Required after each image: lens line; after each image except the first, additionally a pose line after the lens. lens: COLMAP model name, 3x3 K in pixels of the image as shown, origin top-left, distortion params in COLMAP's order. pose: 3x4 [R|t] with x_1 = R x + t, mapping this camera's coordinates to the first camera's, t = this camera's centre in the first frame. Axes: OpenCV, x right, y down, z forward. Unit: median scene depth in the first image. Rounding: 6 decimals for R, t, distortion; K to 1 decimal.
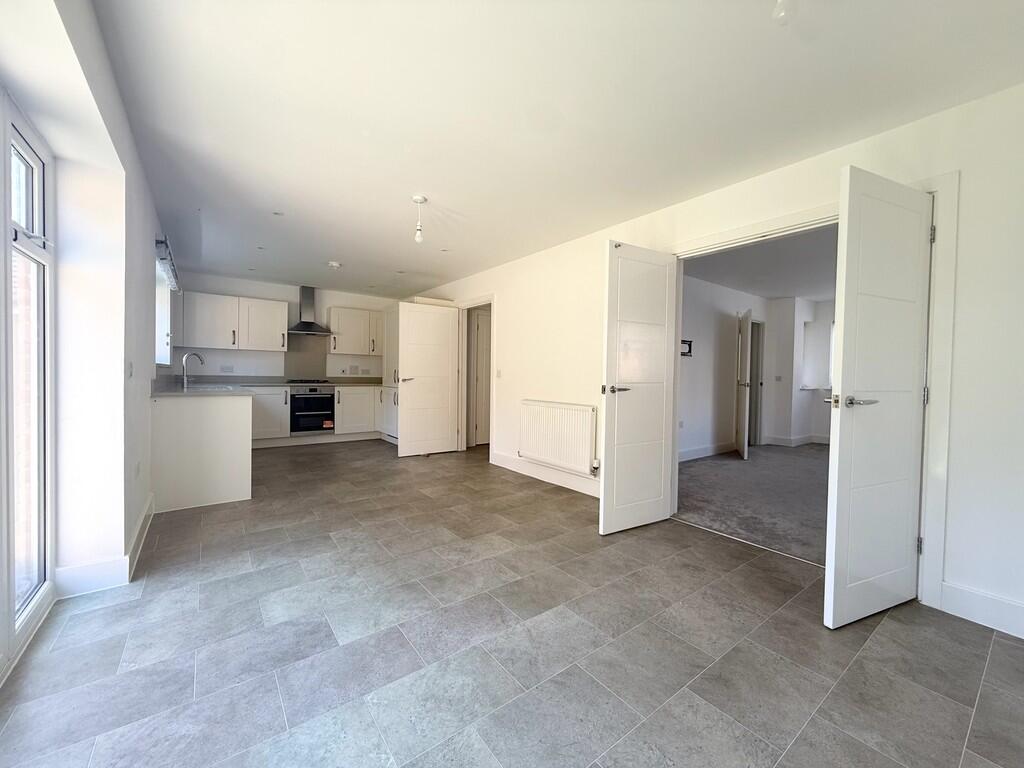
lens RADIAL K [[406.5, 0, 511.3], [0, 406.5, 384.1], [0, 0, 1]] dist [0.001992, 0.000409]
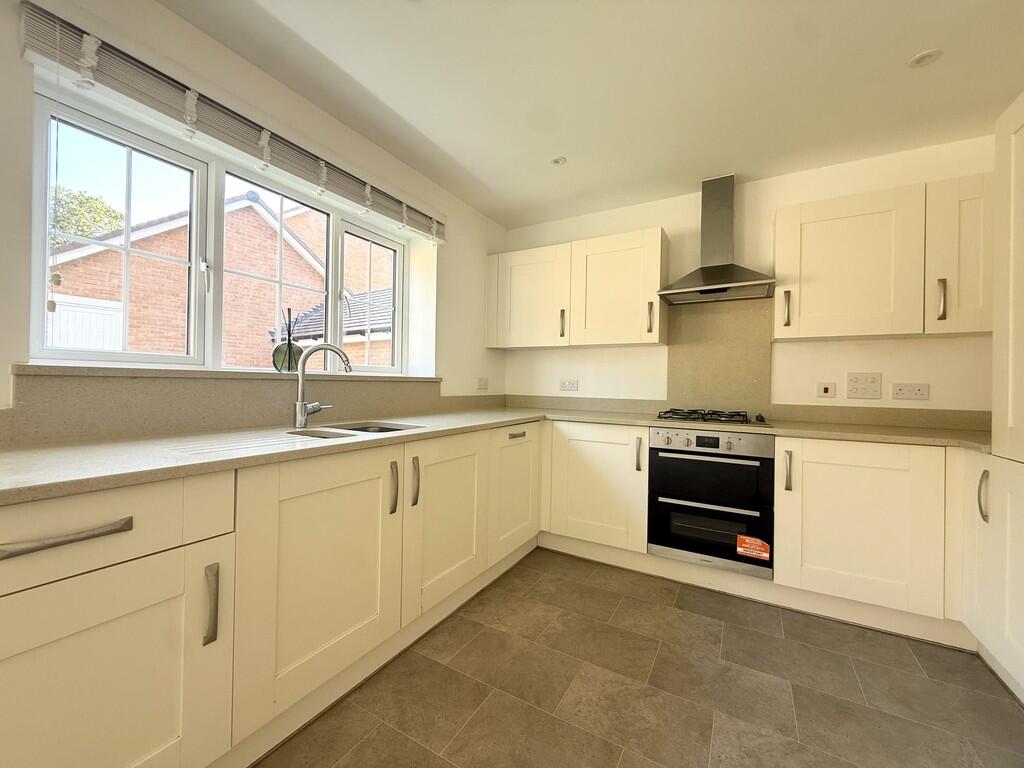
lens RADIAL K [[406.5, 0, 508.3], [0, 406.5, 386.3], [0, 0, 1]] dist [0.001992, 0.000409]
pose [[0.398642, -0.005839, -0.917088, -0.221090], [-0.031018, 0.999322, -0.019845, -0.021177], [0.916582, 0.036357, 0.398191, 0.674920]]
